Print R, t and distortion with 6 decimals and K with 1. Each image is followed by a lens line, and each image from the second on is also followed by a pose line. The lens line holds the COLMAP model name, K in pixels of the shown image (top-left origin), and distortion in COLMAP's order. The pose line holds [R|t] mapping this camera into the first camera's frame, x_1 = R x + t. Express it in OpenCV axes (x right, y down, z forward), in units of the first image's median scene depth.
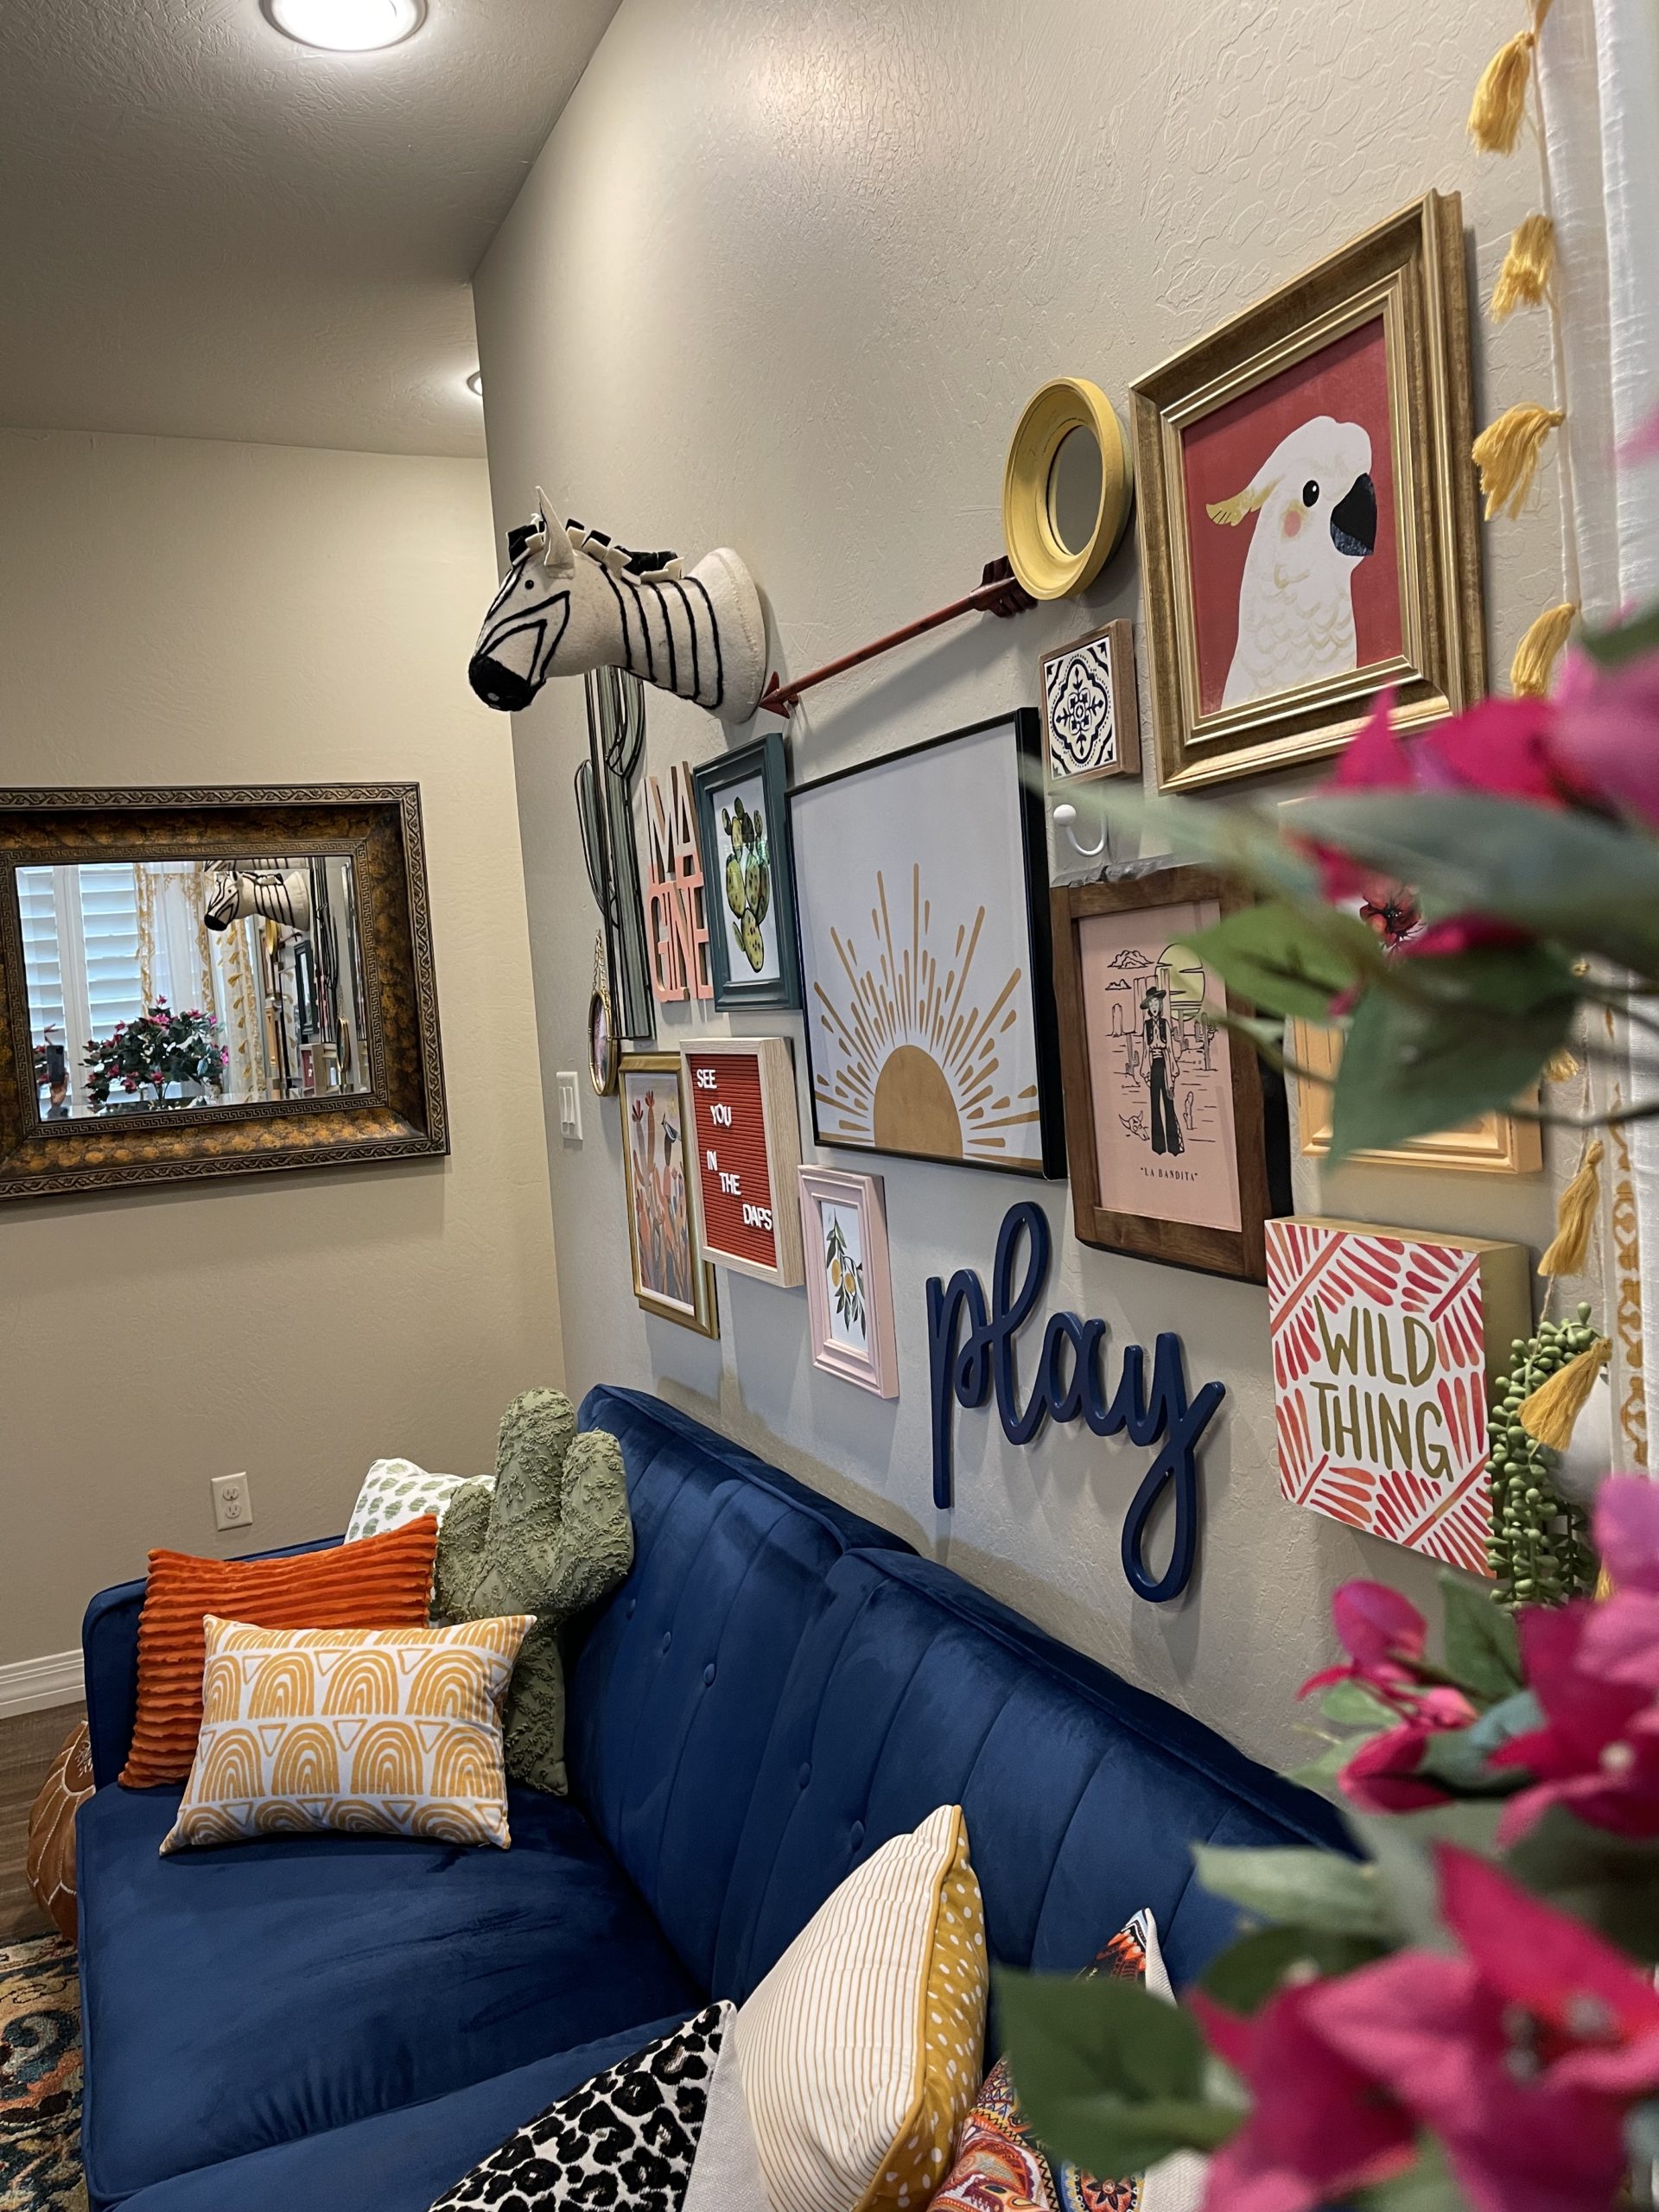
lens RADIAL K [[1674.0, 0, 826.8], [0, 1674.0, 1109.9], [0, 0, 1]] dist [0.078293, -0.087107]
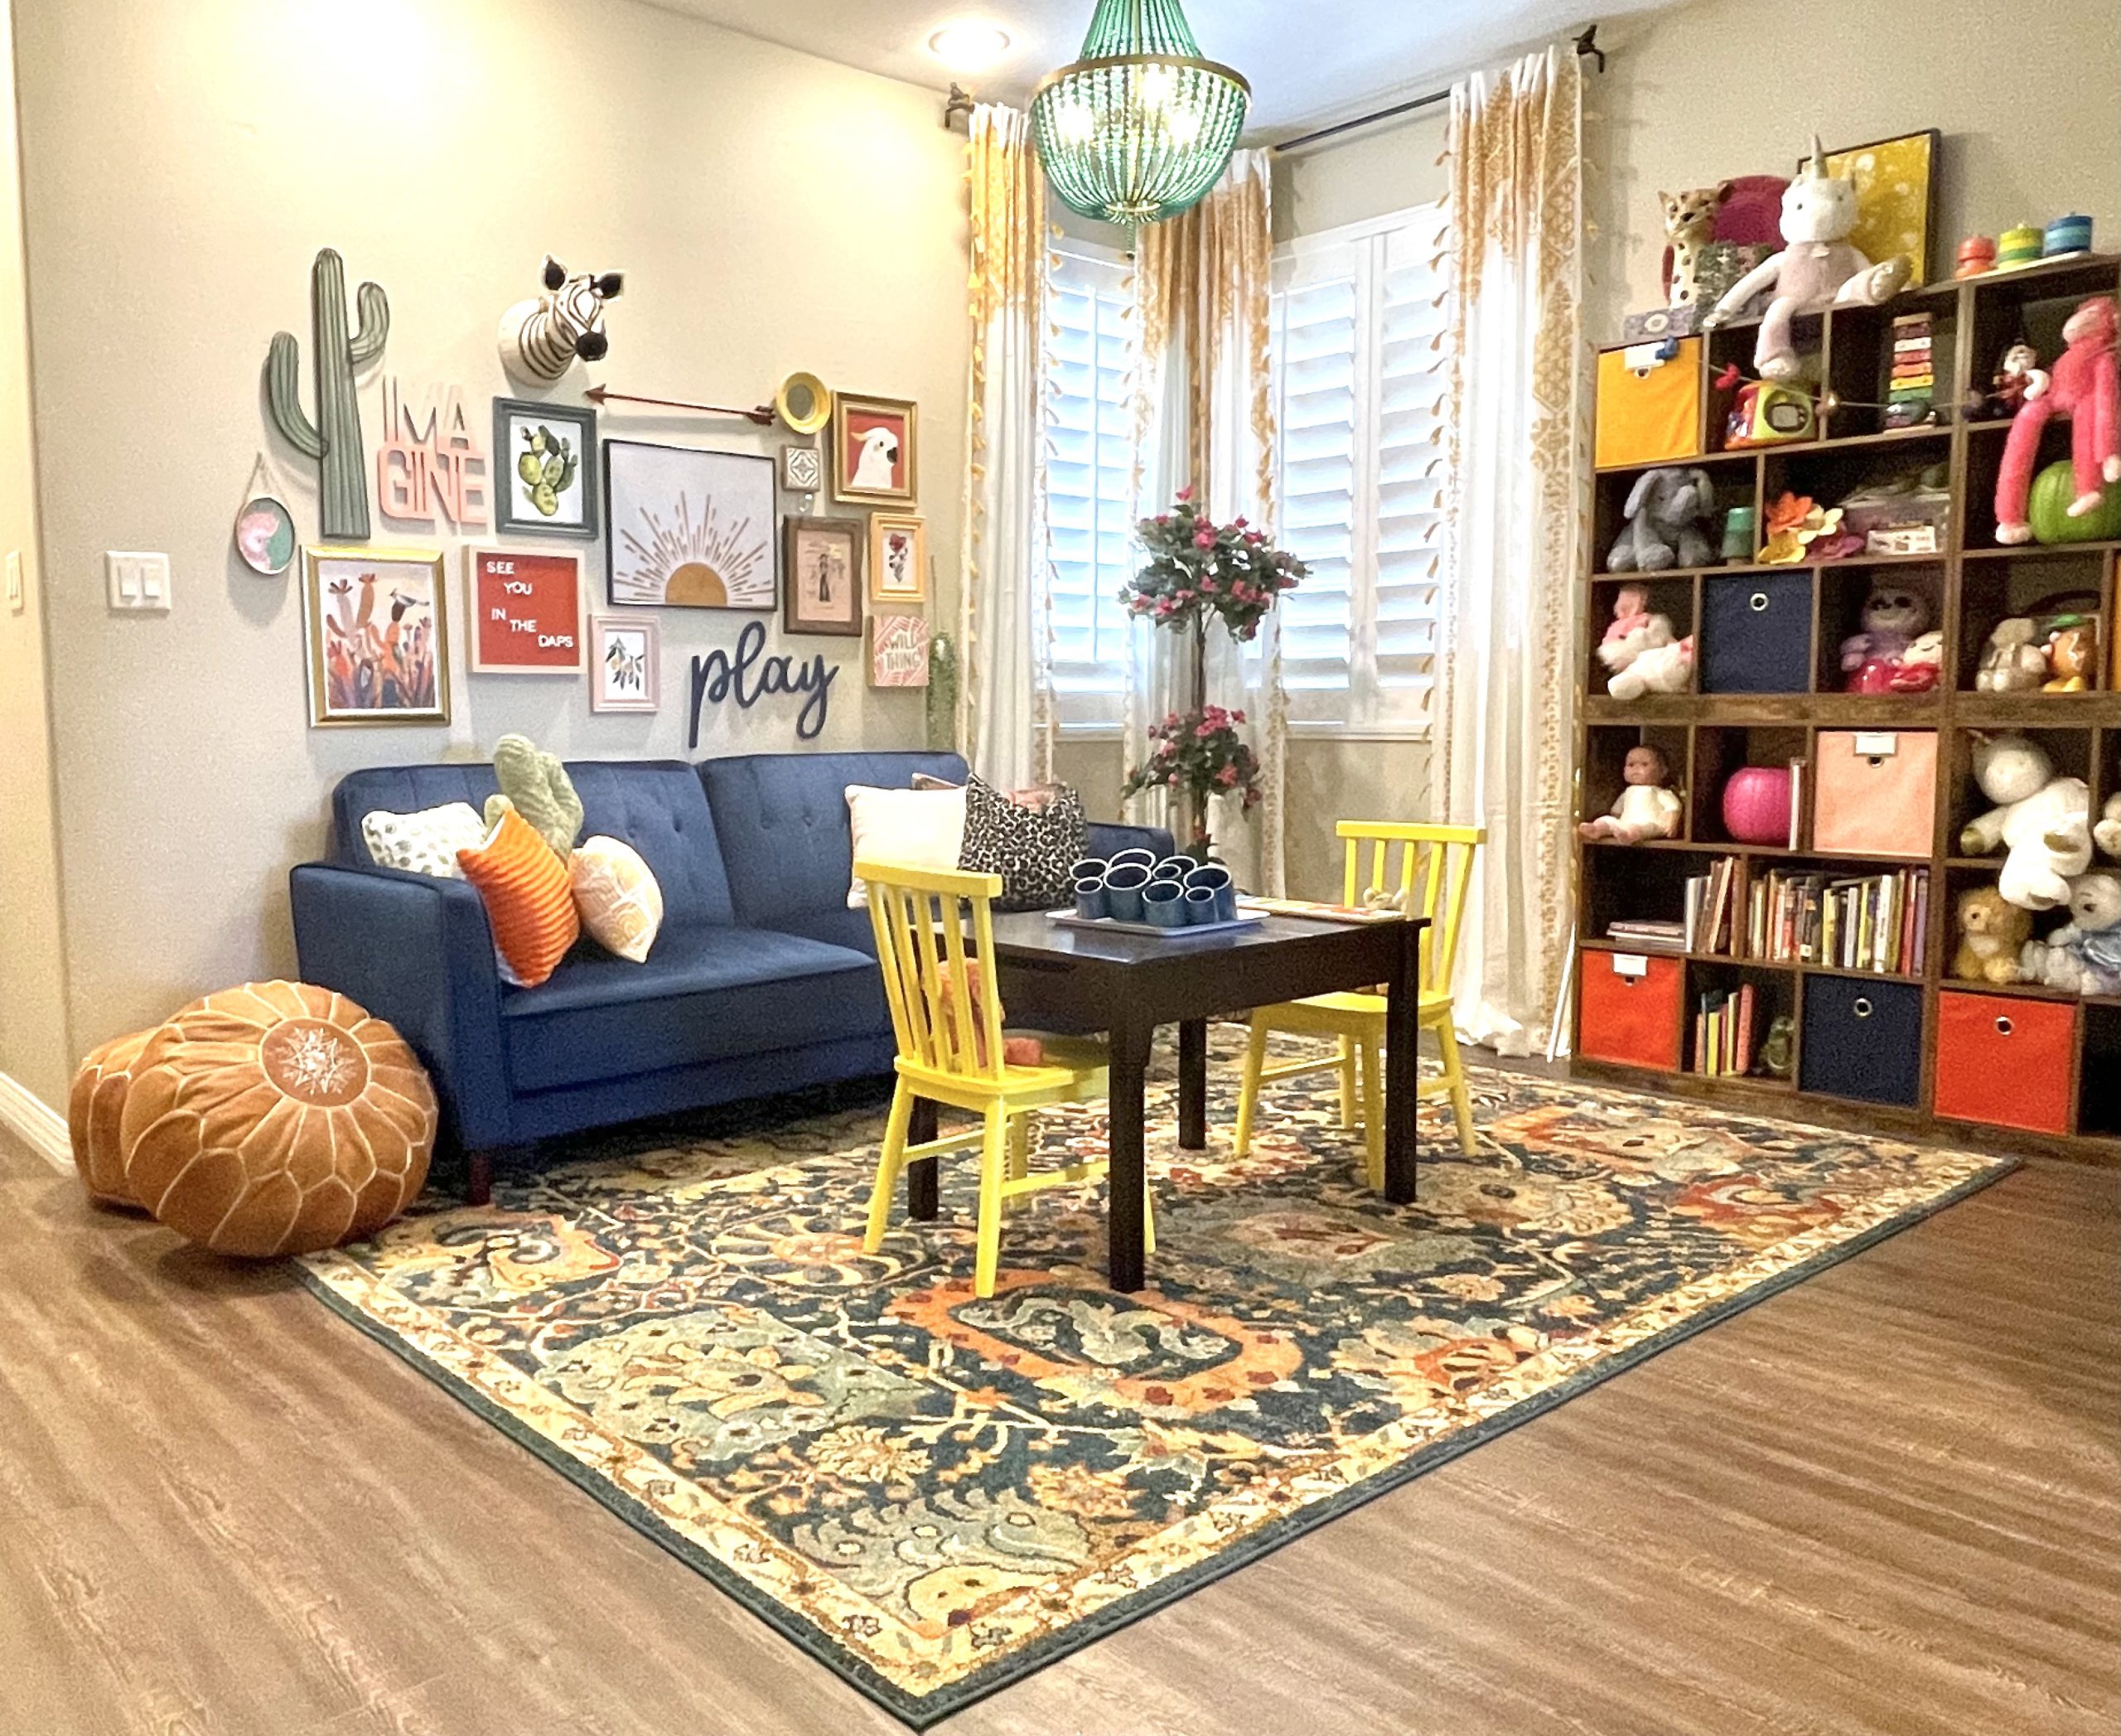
lens RADIAL K [[1719.4, 0, 935.4], [0, 1719.4, 865.6], [0, 0, 1]] dist [0.029816, -0.000111]
pose [[-0.278218, -0.011612, 0.960448, -2.183014], [0.096355, 0.994546, 0.039936, 0.297665], [-0.955673, 0.103655, -0.275582, 1.200199]]
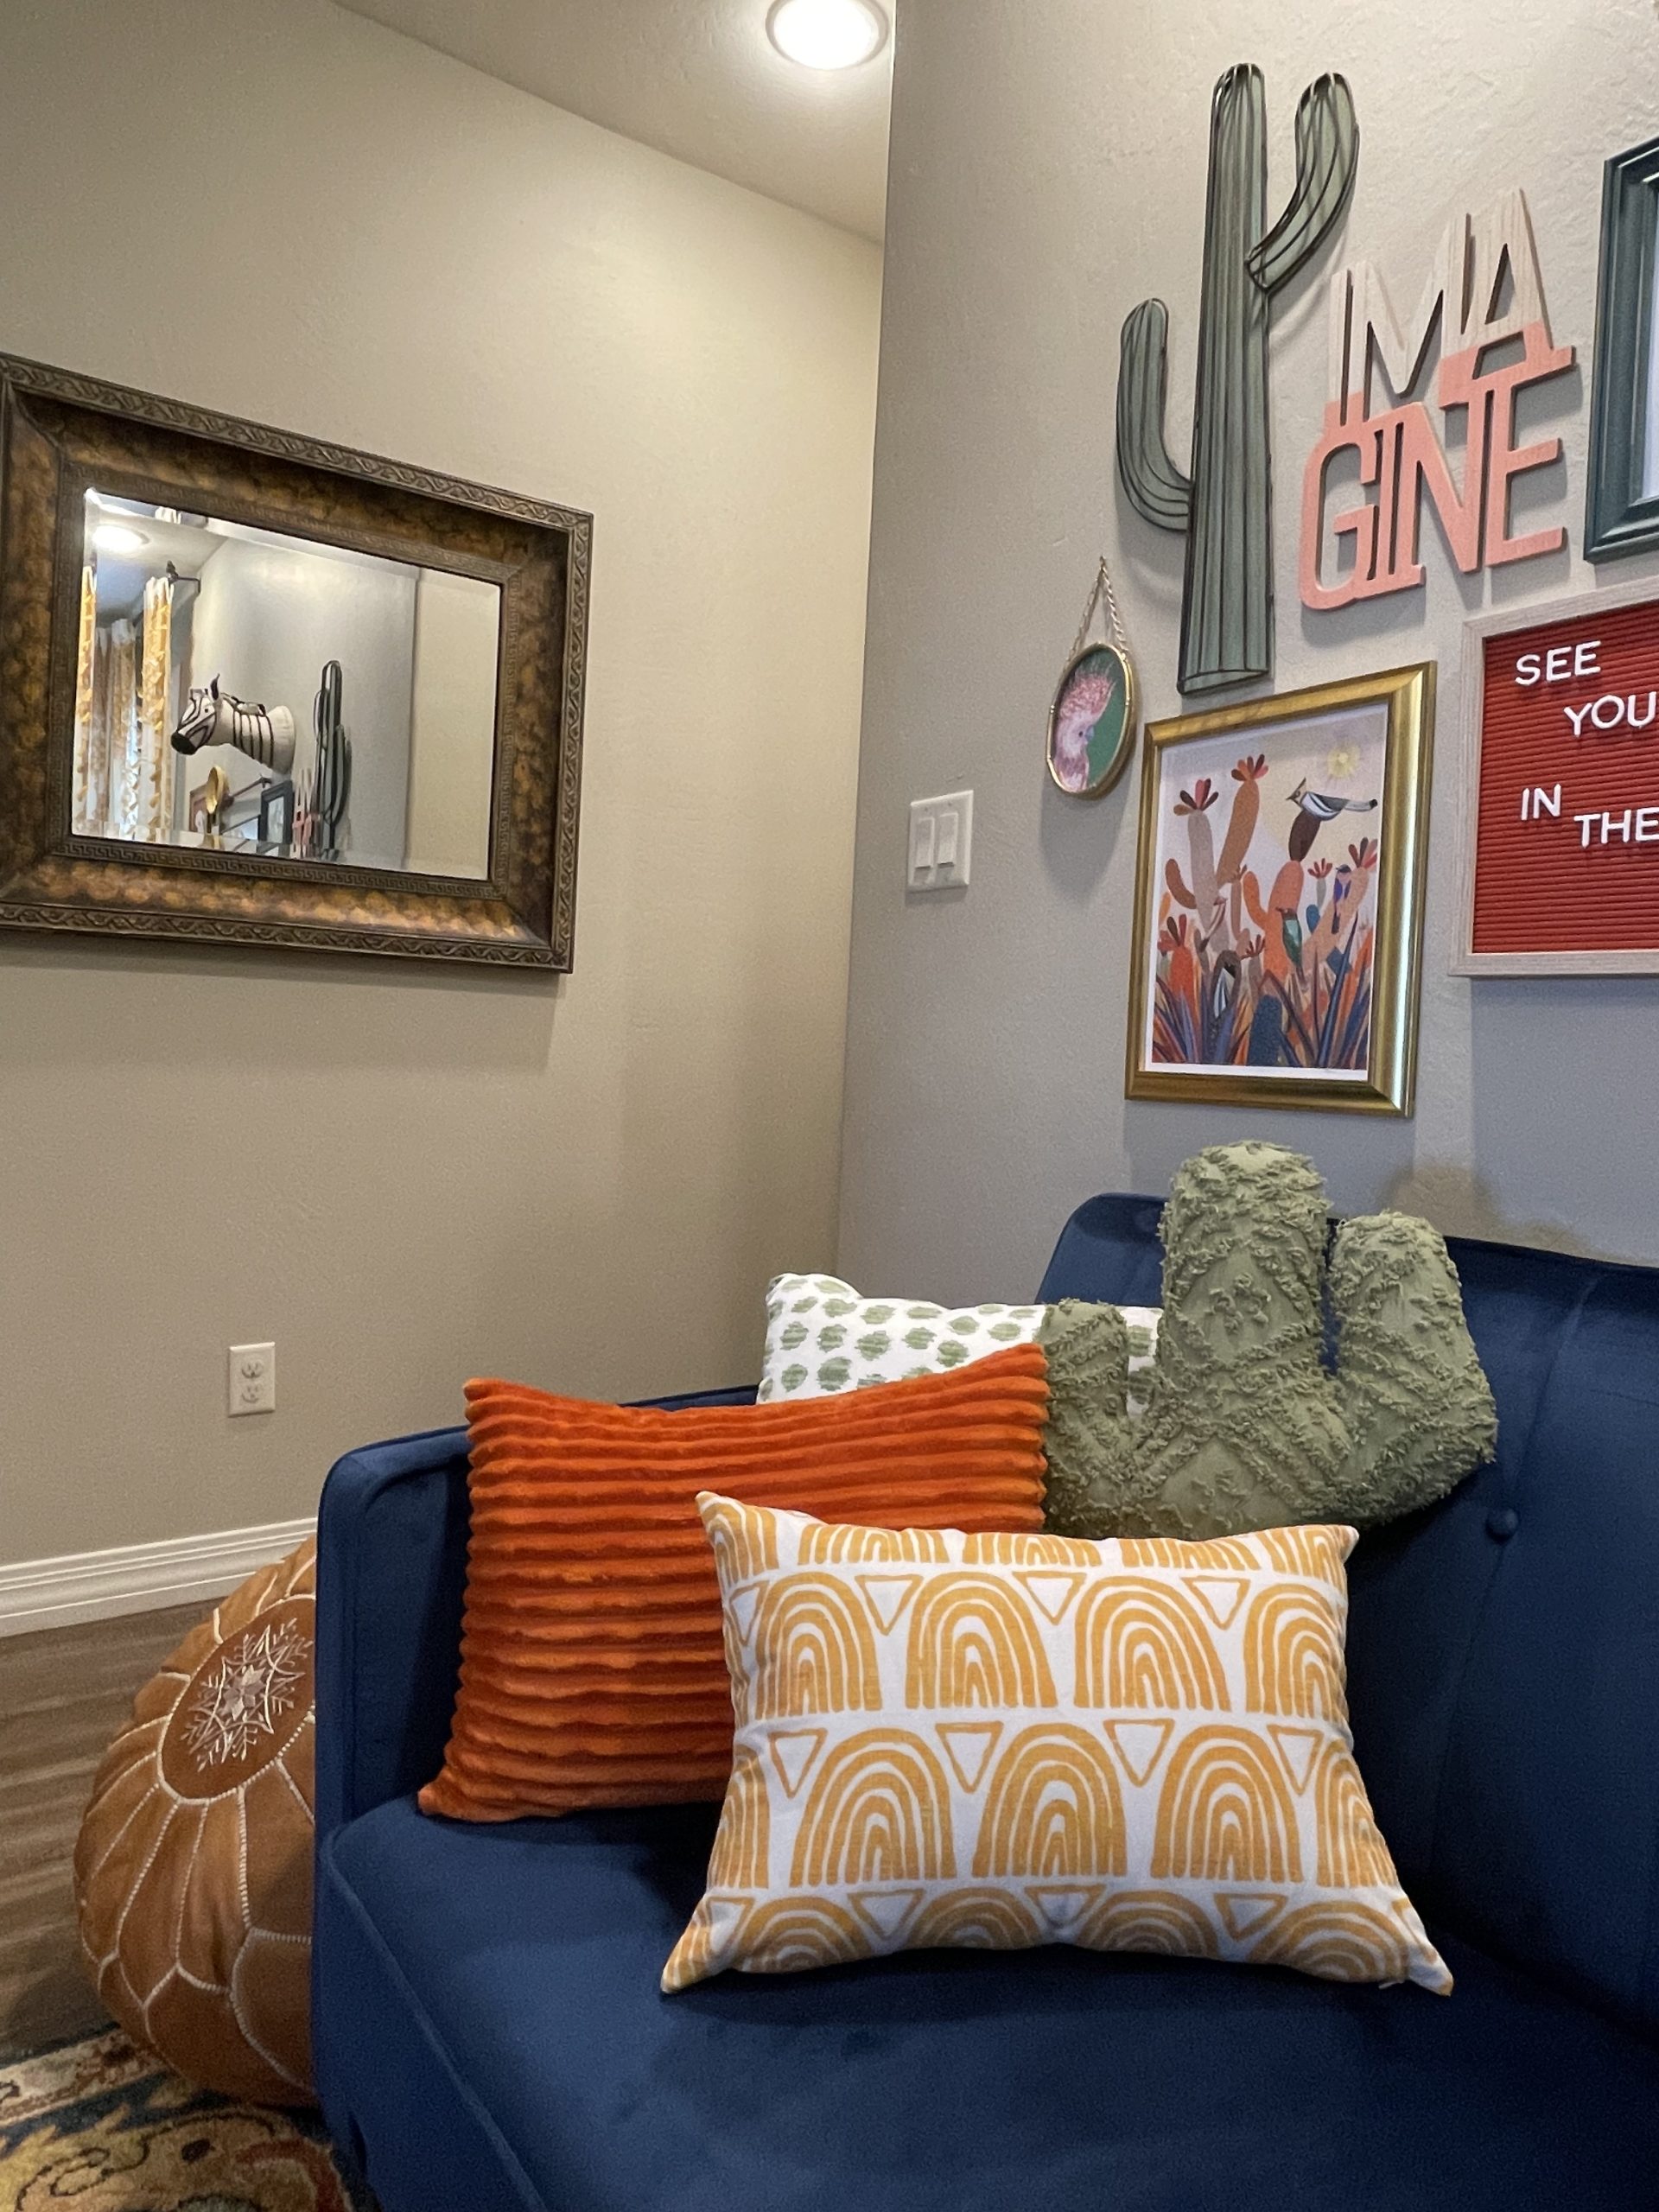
lens RADIAL K [[1411.9, 0, 831.9], [0, 1411.9, 1091.3], [0, 0, 1]] dist [0.008261, -0.000388]
pose [[0.973466, 0.109886, 0.200722, -0.455652], [-0.101404, 0.993481, -0.052093, 0.207638], [-0.205137, 0.030356, 0.978262, 0.604966]]
